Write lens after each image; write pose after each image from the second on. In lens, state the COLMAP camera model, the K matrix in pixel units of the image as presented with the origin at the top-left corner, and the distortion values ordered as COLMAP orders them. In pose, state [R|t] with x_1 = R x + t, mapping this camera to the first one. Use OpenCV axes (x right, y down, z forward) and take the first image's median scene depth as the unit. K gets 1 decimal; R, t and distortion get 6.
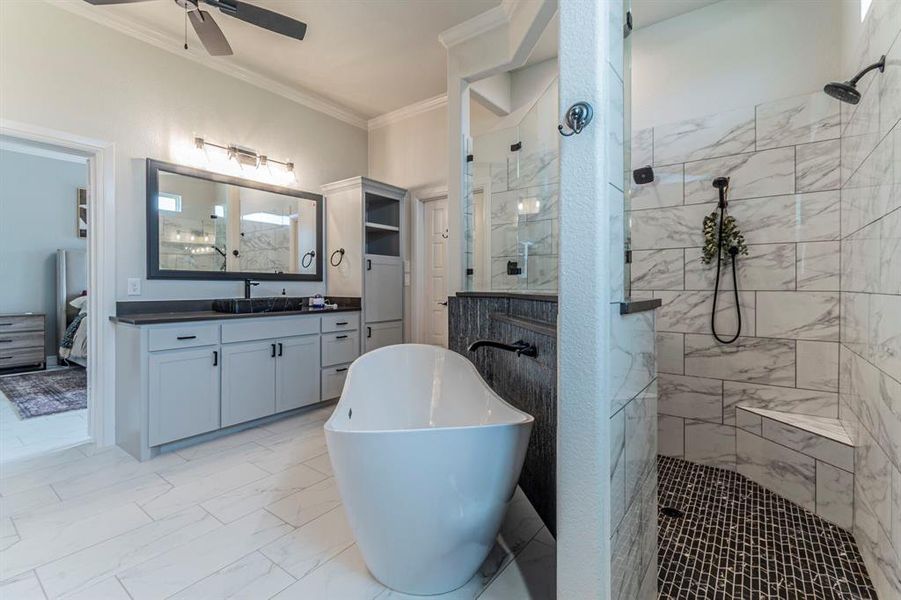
lens RADIAL K [[408.7, 0, 443.9], [0, 408.7, 296.8], [0, 0, 1]] dist [0.004488, -0.000799]
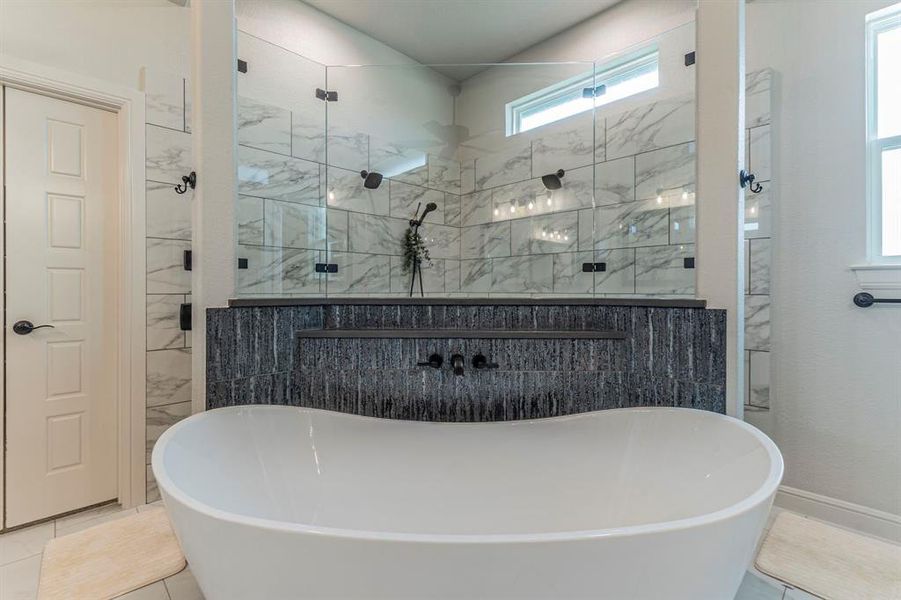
lens RADIAL K [[408.7, 0, 444.7], [0, 408.7, 291.9], [0, 0, 1]] dist [0.004488, -0.000799]
pose [[0.160544, -0.005458, 0.987014, -0.485991], [0.015677, 0.999873, 0.002979, -0.019481], [-0.986904, 0.014995, 0.160609, 0.663451]]
